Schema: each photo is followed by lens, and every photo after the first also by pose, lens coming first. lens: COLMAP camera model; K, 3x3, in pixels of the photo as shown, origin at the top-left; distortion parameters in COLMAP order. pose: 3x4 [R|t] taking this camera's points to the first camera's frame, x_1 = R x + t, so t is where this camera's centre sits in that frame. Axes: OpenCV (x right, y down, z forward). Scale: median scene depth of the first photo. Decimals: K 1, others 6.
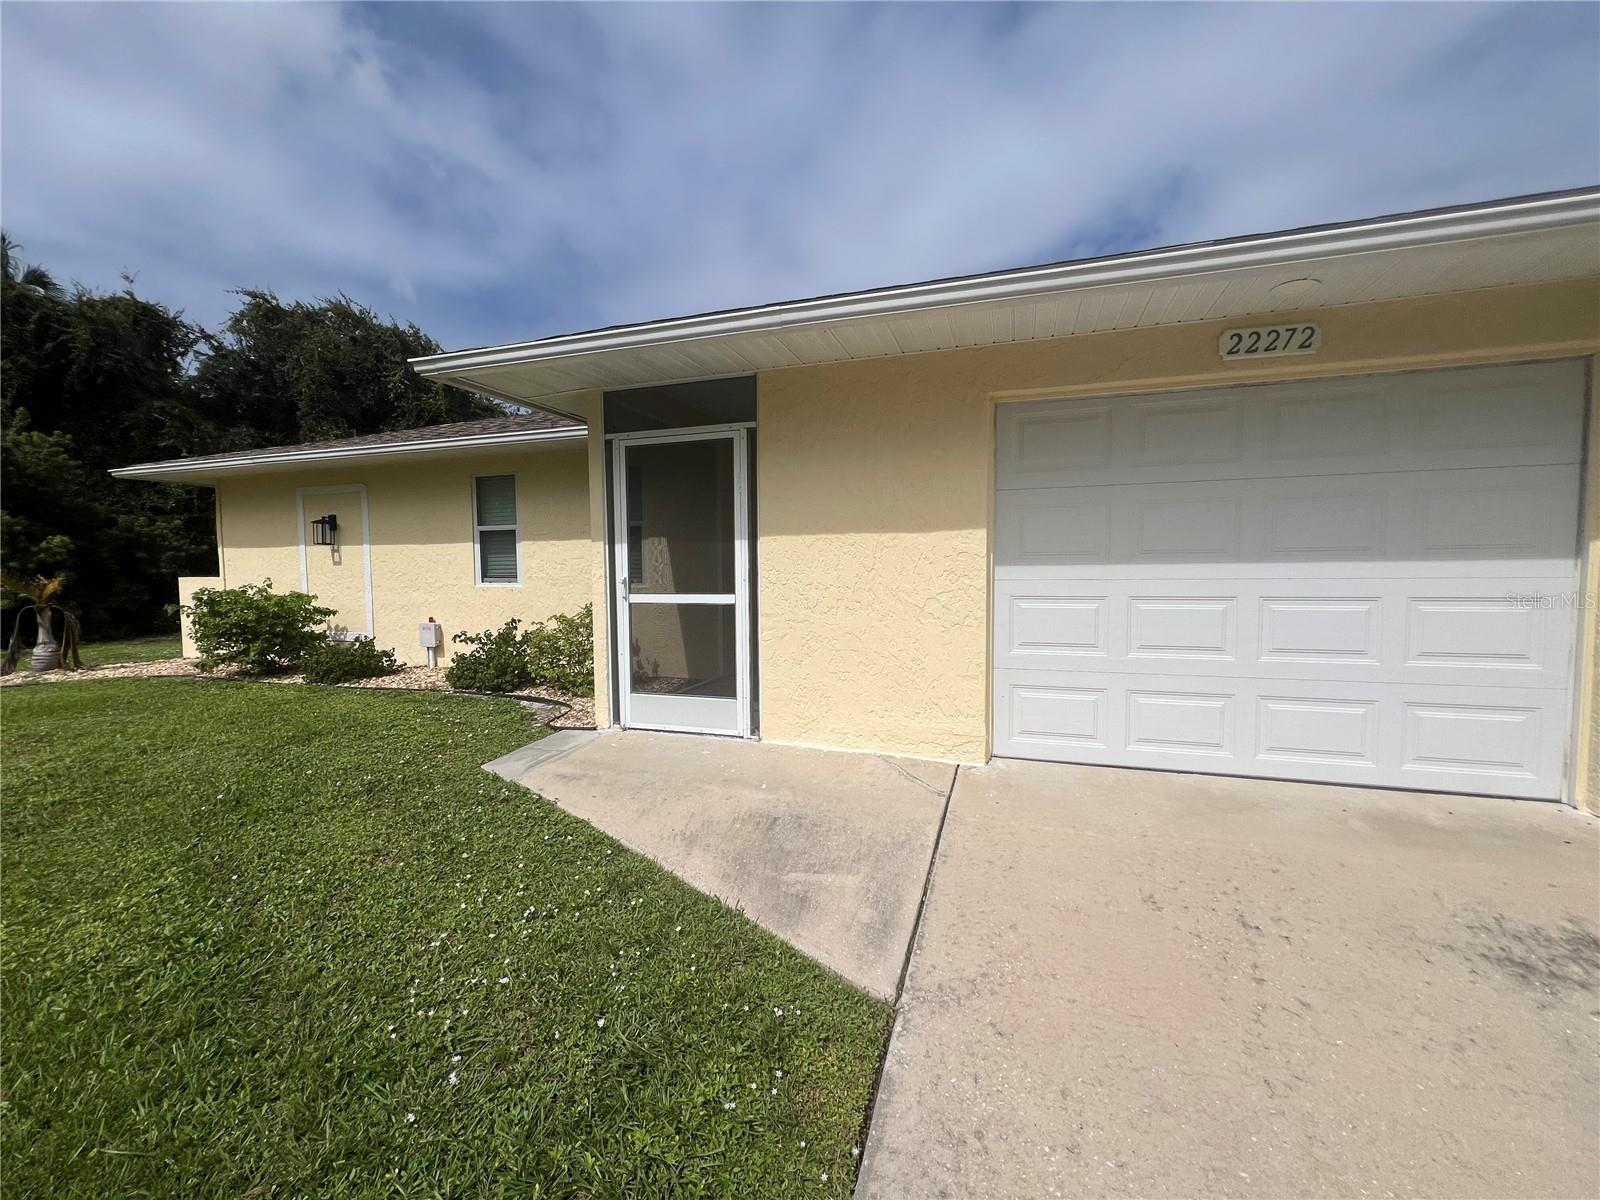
lens RADIAL K [[644.2, 0, 799.0], [0, 644.2, 602.5], [0, 0, 1]] dist [-0.000406, 0.000165]
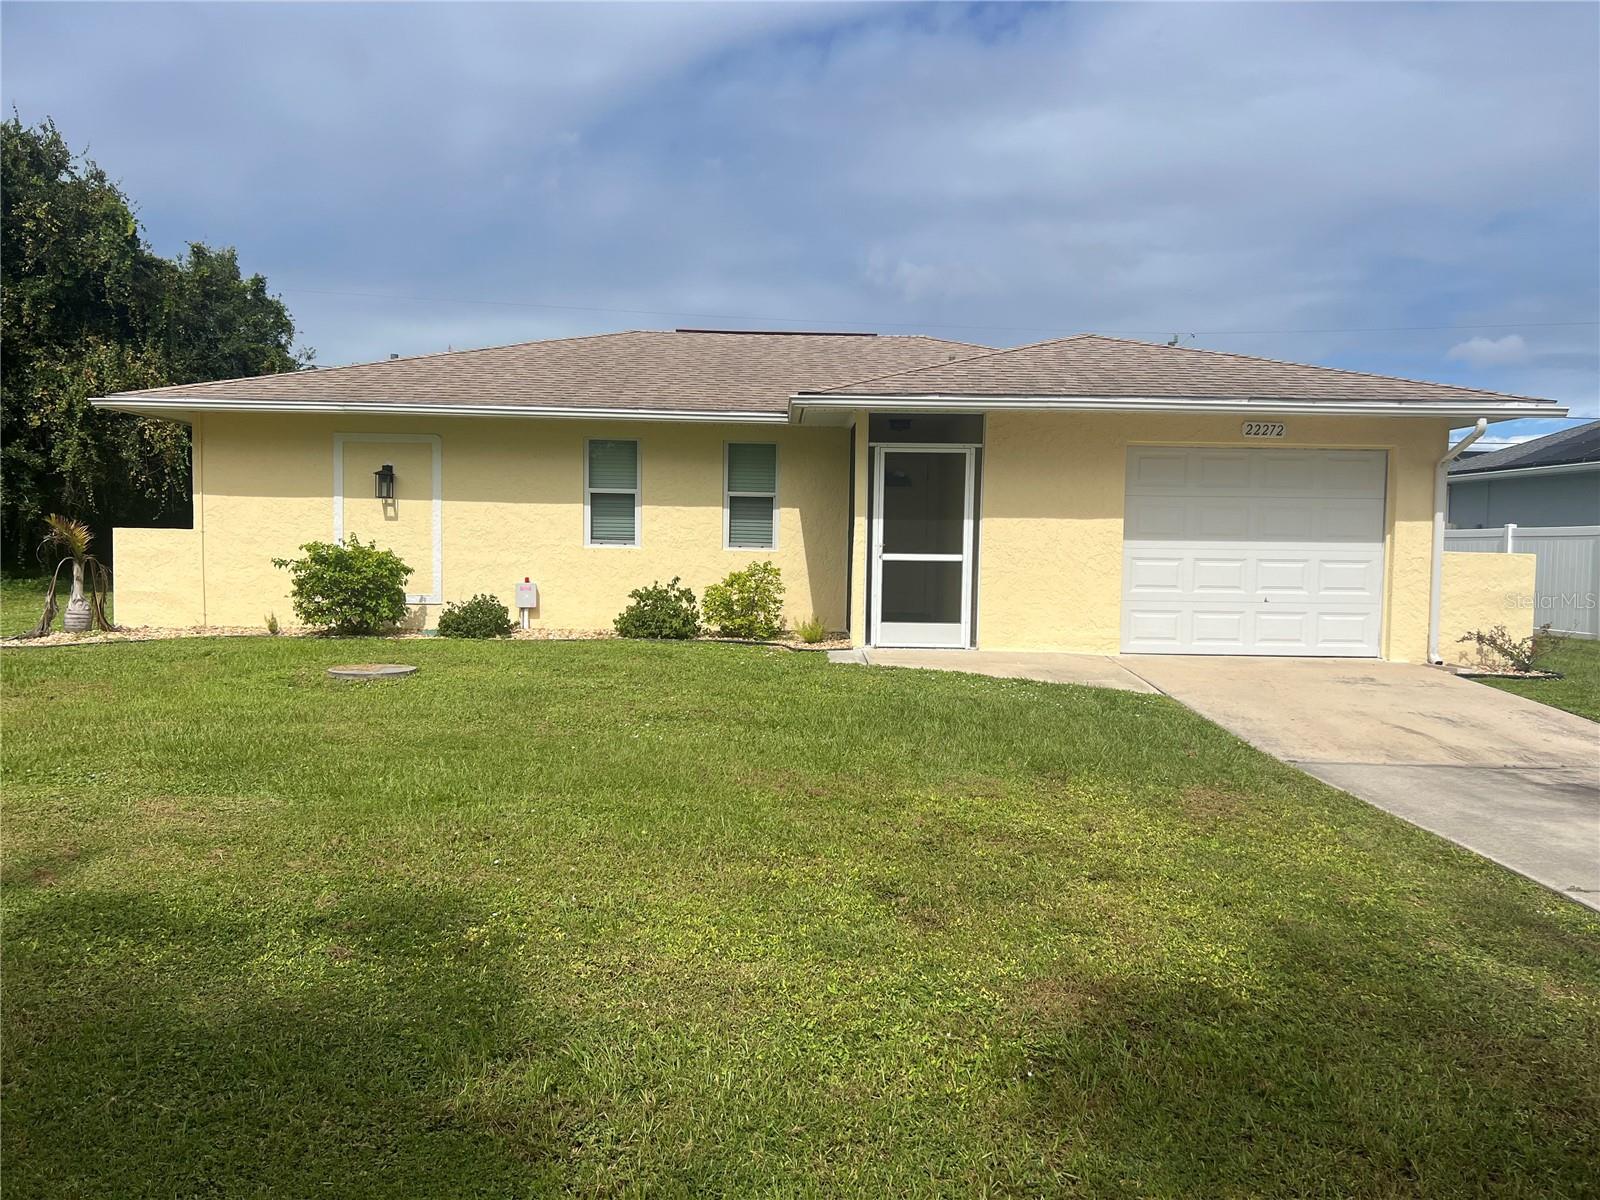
lens RADIAL K [[1212.9, 0, 800.9], [0, 1212.9, 606.0], [0, 0, 1]] dist [0.053386, -0.003924]
pose [[0.950209, 0.006783, 0.311539, -1.302244], [-0.008257, 0.999960, 0.003411, 0.097920], [-0.311503, -0.005813, 0.950227, -1.551308]]
